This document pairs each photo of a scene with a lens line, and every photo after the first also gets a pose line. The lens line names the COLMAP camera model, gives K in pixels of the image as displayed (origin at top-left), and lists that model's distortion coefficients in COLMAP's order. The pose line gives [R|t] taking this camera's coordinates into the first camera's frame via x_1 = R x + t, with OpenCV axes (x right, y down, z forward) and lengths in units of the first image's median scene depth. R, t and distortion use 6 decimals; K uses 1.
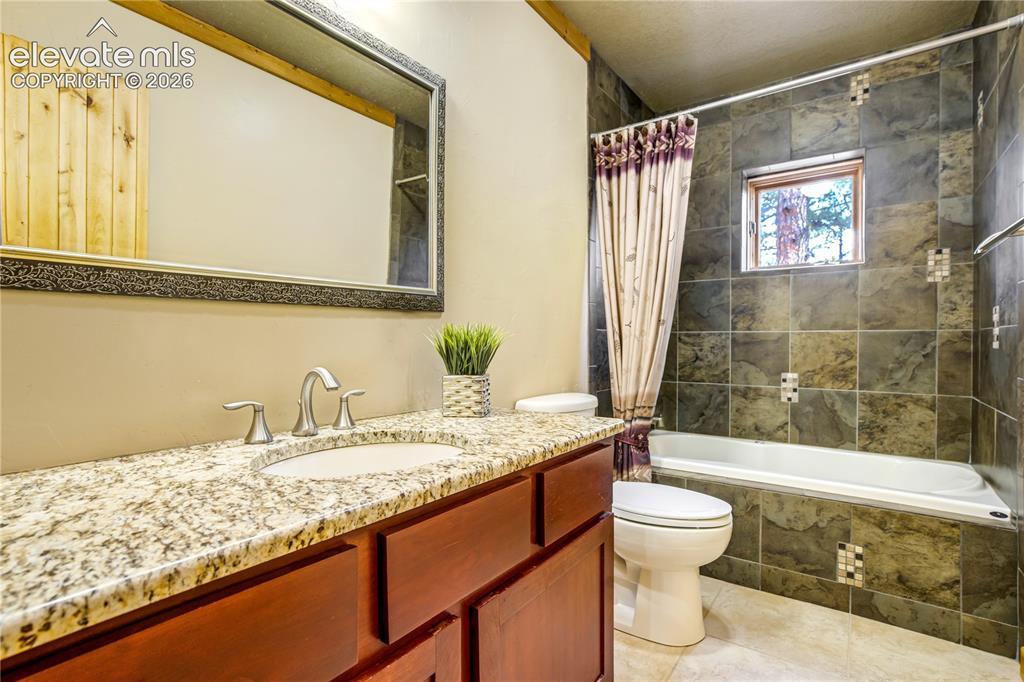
lens RADIAL K [[481.7, 0, 513.6], [0, 481.7, 347.0], [0, 0, 1]] dist [-0.036679, 0.016880]
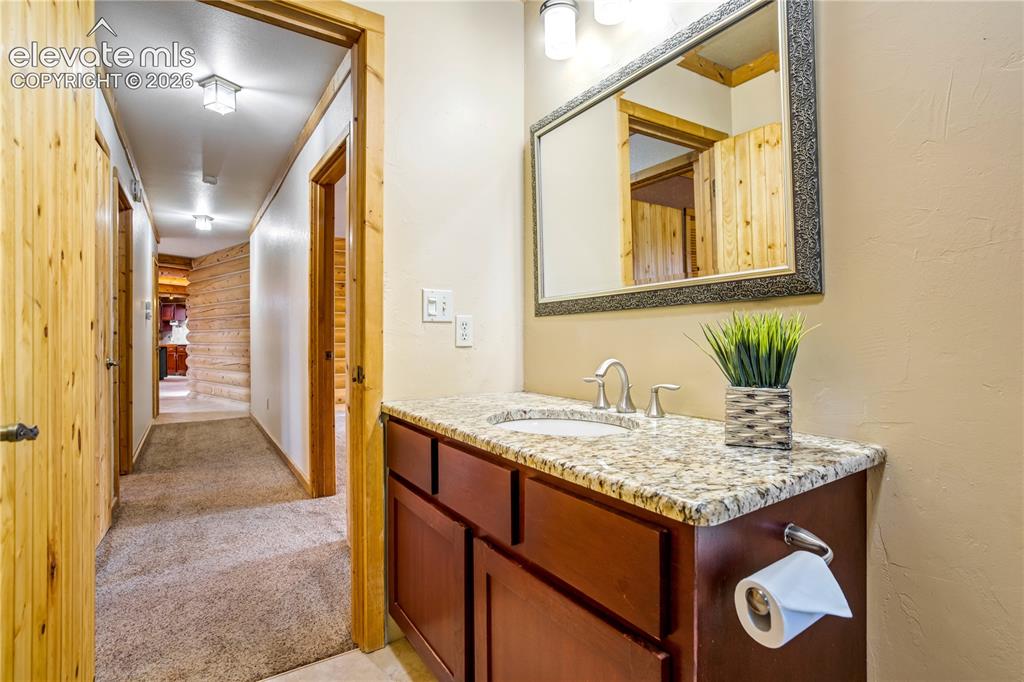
lens RADIAL K [[481.7, 0, 509.6], [0, 481.7, 334.1], [0, 0, 1]] dist [-0.036679, 0.016880]
pose [[-0.344518, -0.001334, -0.938779, 0.931802], [0.004116, 0.999987, -0.002931, -0.021977], [0.938771, -0.004874, -0.344508, 1.241700]]
